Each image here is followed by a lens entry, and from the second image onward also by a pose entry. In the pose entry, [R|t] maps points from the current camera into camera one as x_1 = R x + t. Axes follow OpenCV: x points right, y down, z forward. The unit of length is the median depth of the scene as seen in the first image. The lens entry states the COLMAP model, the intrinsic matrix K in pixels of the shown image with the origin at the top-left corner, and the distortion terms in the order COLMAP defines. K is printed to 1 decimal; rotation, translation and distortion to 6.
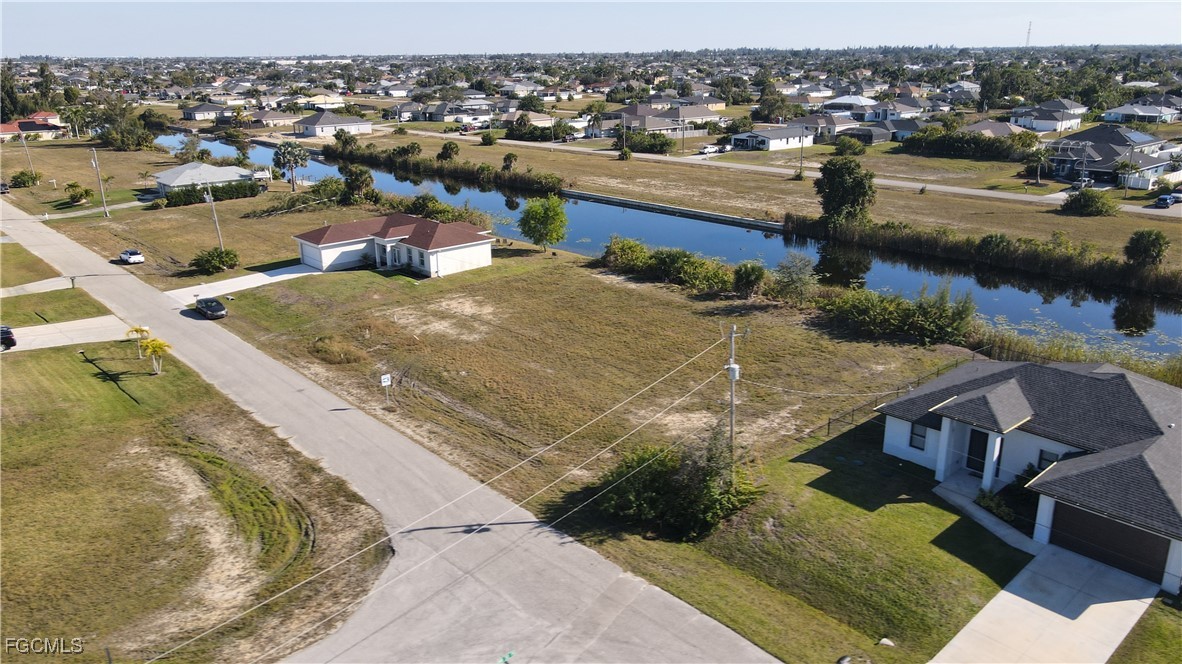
lens RADIAL K [[867.3, 0, 591.0], [0, 867.3, 332.0], [0, 0, 1]] dist [-0.007131, 0.046569]
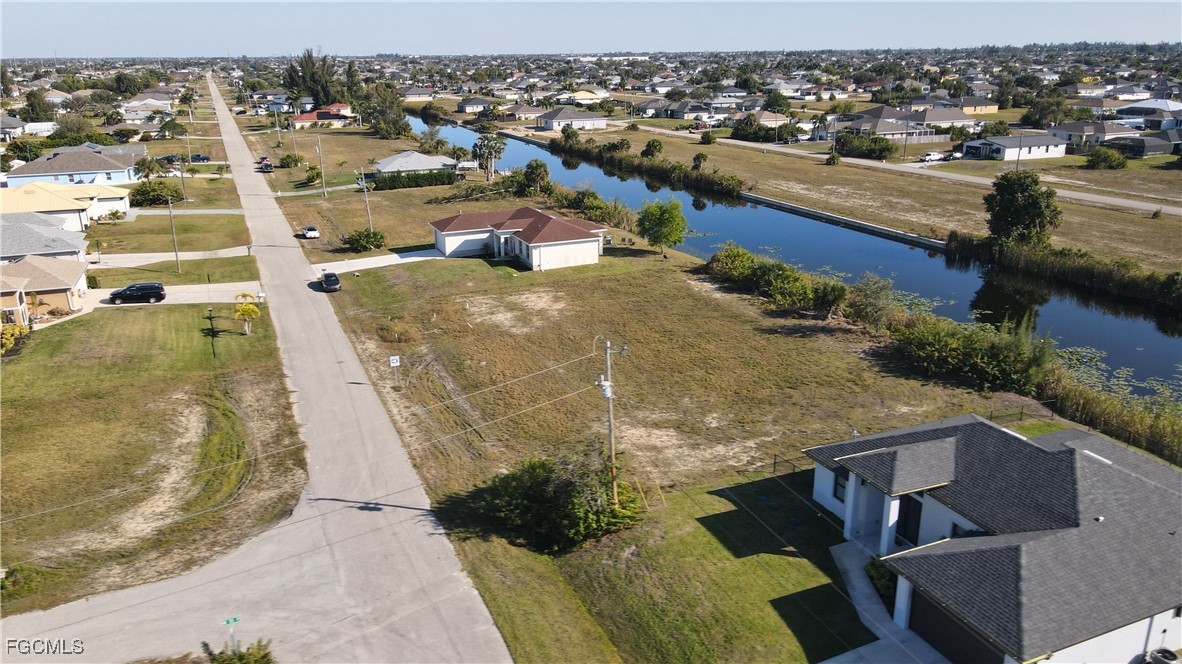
lens RADIAL K [[867.3, 0, 591.0], [0, 867.3, 332.0], [0, 0, 1]] dist [-0.007131, 0.046569]
pose [[0.945940, 0.100365, -0.308422, 0.235524], [-0.099256, 0.994874, 0.019324, -0.018538], [0.308781, 0.012333, 0.951053, 0.038459]]
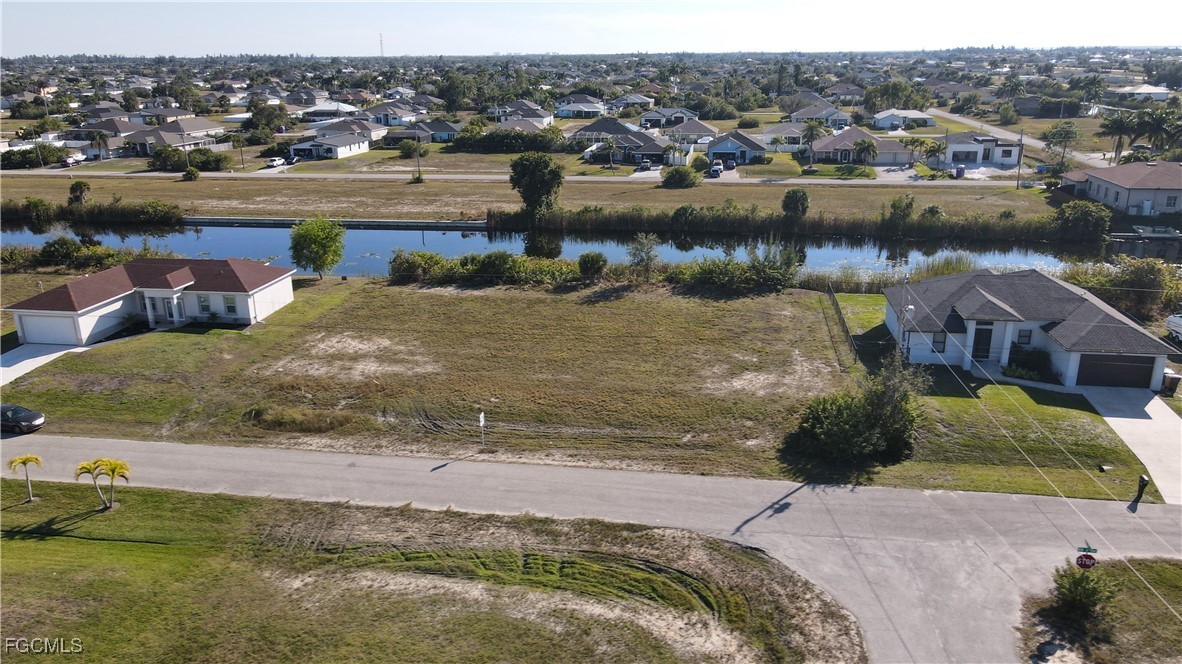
lens RADIAL K [[867.3, 0, 591.0], [0, 867.3, 332.0], [0, 0, 1]] dist [-0.007131, 0.046569]
pose [[0.774813, -0.191404, 0.602519, -0.488269], [0.197174, 0.978690, 0.057346, -0.044396], [-0.600655, 0.074369, 0.796042, 0.162410]]
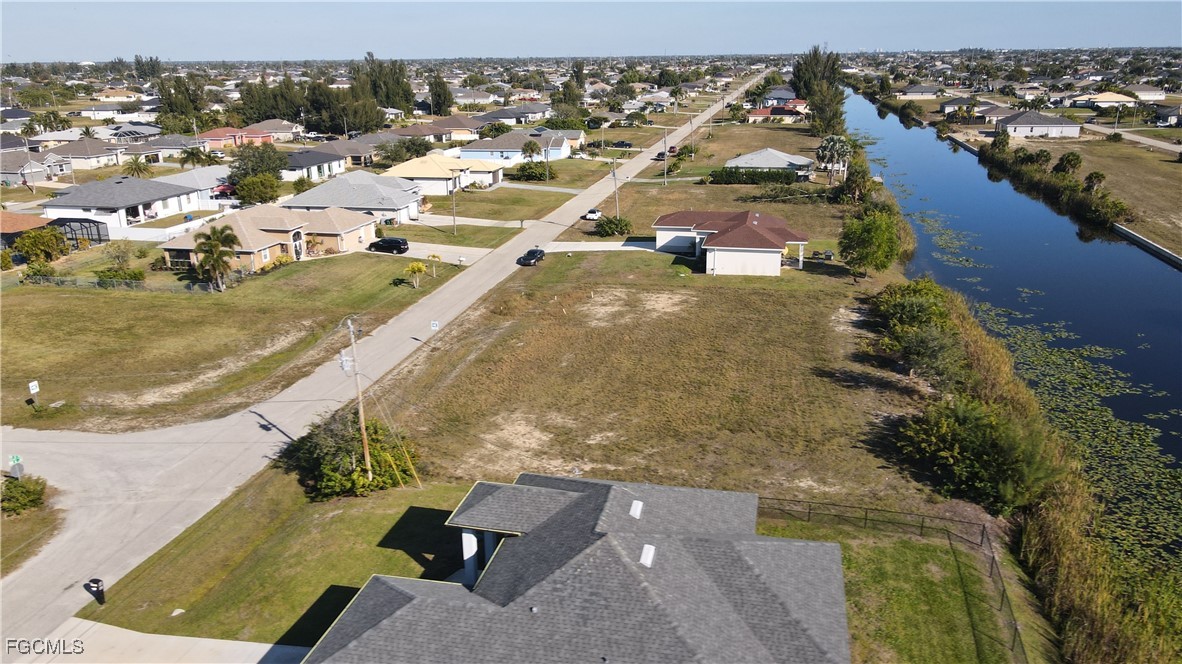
lens RADIAL K [[867.3, 0, 591.0], [0, 867.3, 332.0], [0, 0, 1]] dist [-0.007131, 0.046569]
pose [[0.578917, 0.251340, -0.775682, 0.615177], [-0.244232, 0.961080, 0.129135, -0.107454], [0.777949, 0.114688, 0.617771, 0.306317]]
